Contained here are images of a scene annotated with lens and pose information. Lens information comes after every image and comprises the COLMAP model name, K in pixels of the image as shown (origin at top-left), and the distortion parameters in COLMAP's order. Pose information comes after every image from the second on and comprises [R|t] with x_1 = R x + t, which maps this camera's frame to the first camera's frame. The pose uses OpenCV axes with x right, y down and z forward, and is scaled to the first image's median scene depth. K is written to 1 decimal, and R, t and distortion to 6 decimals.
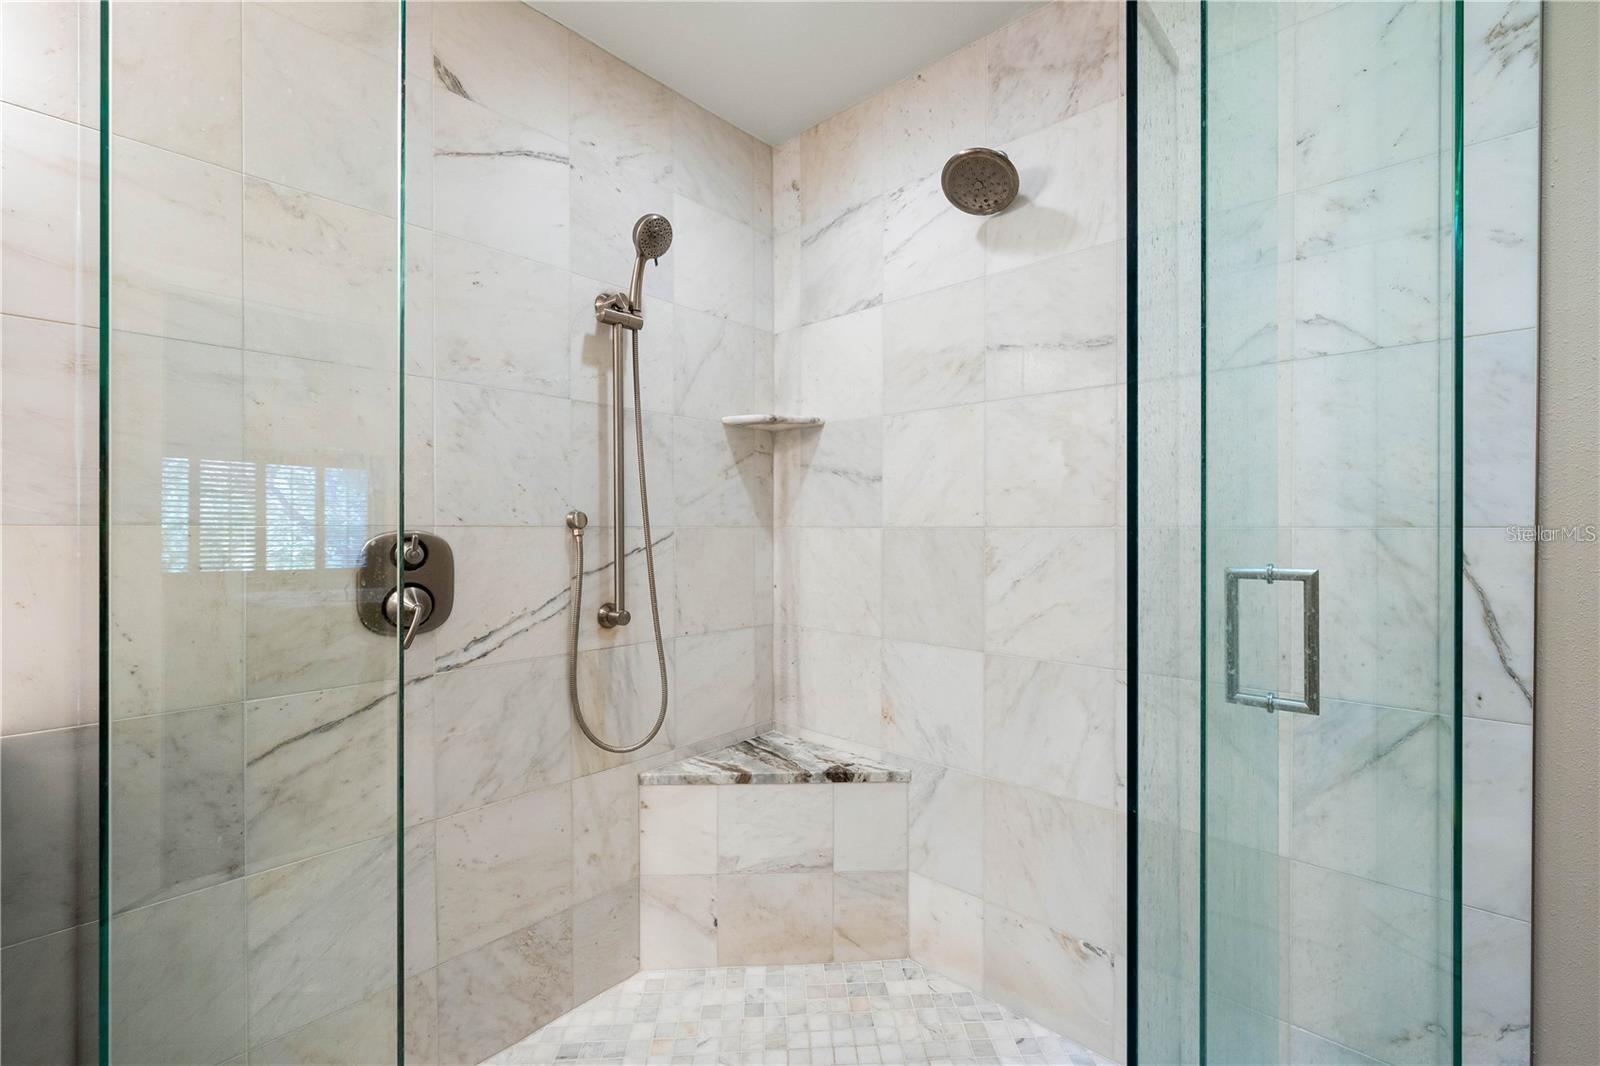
lens RADIAL K [[693.6, 0, 789.1], [0, 693.6, 528.1], [0, 0, 1]] dist [0.001310, -0.000170]
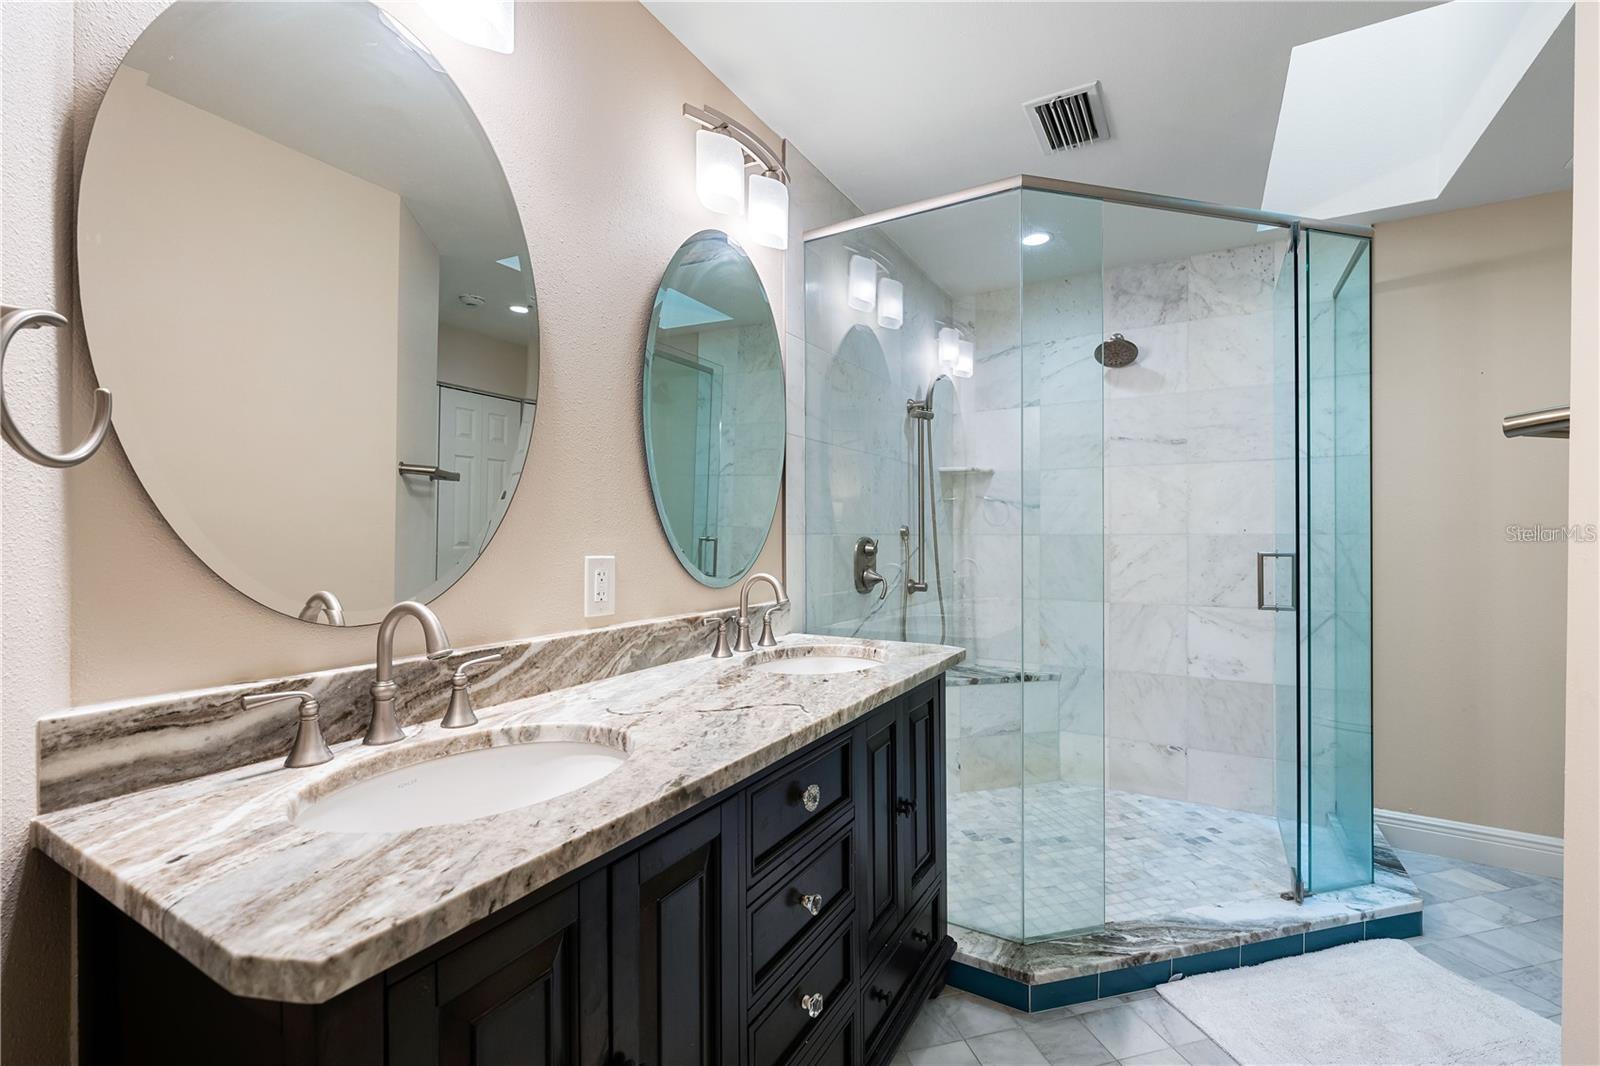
lens RADIAL K [[693.6, 0, 806.4], [0, 693.6, 534.1], [0, 0, 1]] dist [0.001310, -0.000170]
pose [[0.976069, 0.004722, 0.217408, -0.851642], [-0.002604, 0.999946, -0.010027, 0.016475], [-0.217444, 0.009221, 0.976029, -0.588099]]
